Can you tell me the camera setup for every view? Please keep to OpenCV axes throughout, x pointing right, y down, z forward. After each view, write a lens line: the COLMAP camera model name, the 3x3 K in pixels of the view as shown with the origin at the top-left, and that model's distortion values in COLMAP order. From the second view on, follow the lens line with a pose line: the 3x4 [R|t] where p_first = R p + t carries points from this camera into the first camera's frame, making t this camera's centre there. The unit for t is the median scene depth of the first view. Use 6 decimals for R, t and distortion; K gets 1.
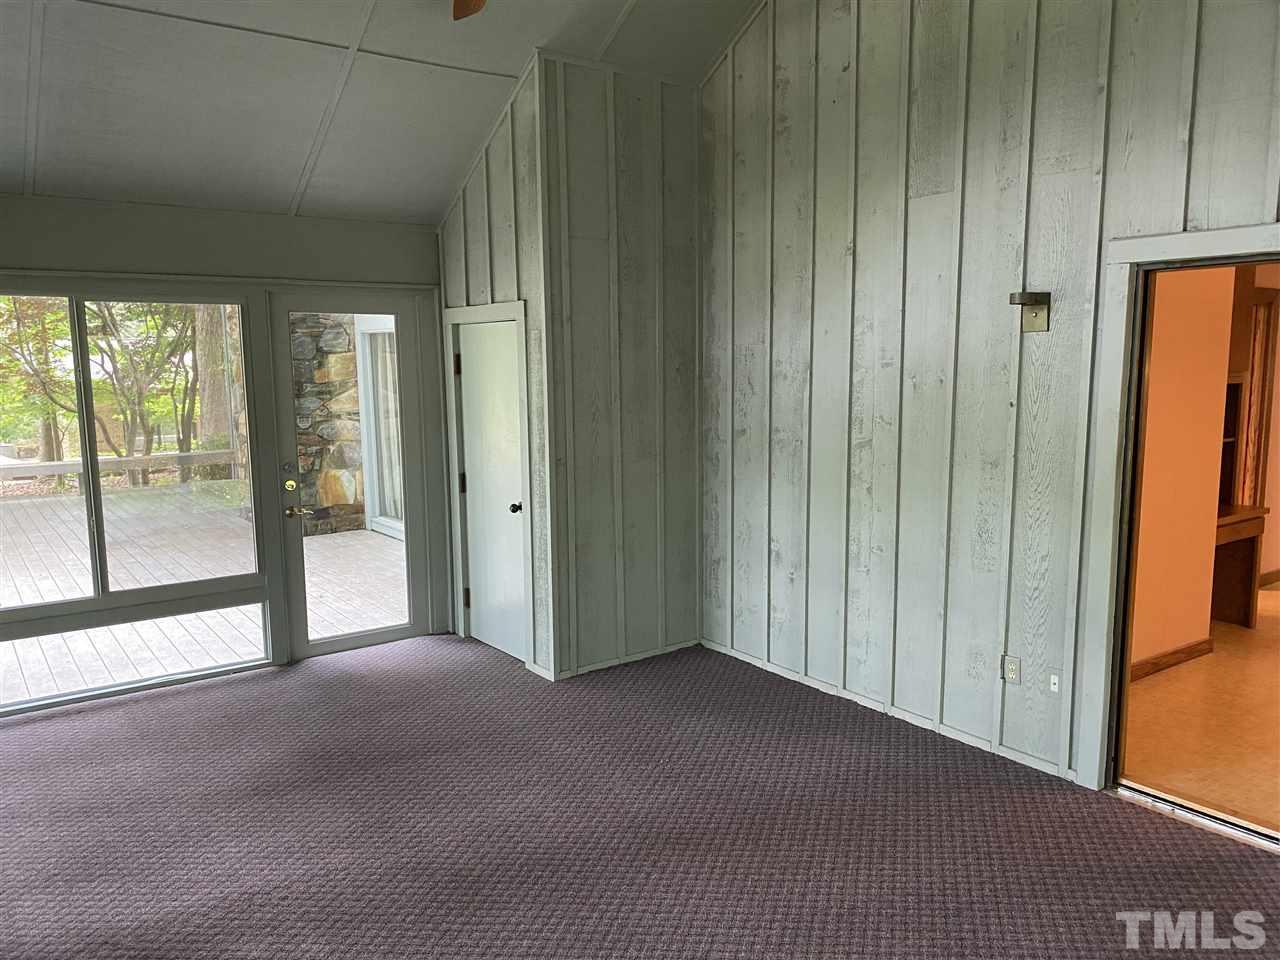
lens RADIAL K [[970.1, 0, 670.4], [0, 970.1, 509.6], [0, 0, 1]] dist [0.028814, -0.030692]
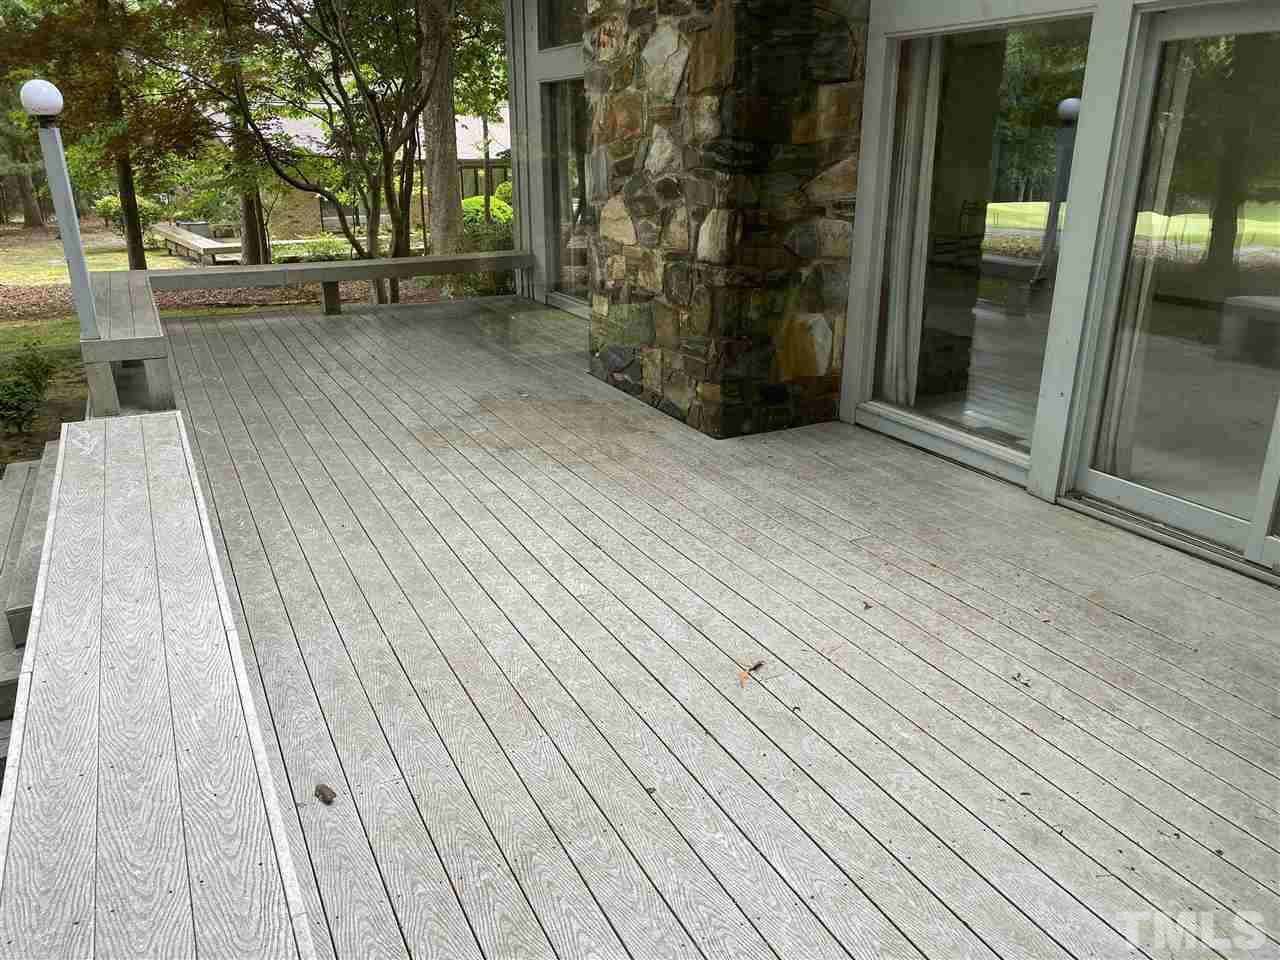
lens RADIAL K [[970.1, 0, 639.7], [0, 970.1, 479.1], [0, 0, 1]] dist [0.028814, -0.030692]
pose [[0.984068, 0.067244, -0.164584, -0.339409], [-0.036002, 0.981905, 0.185919, -0.047385], [0.174108, -0.177031, 0.968683, 0.445067]]
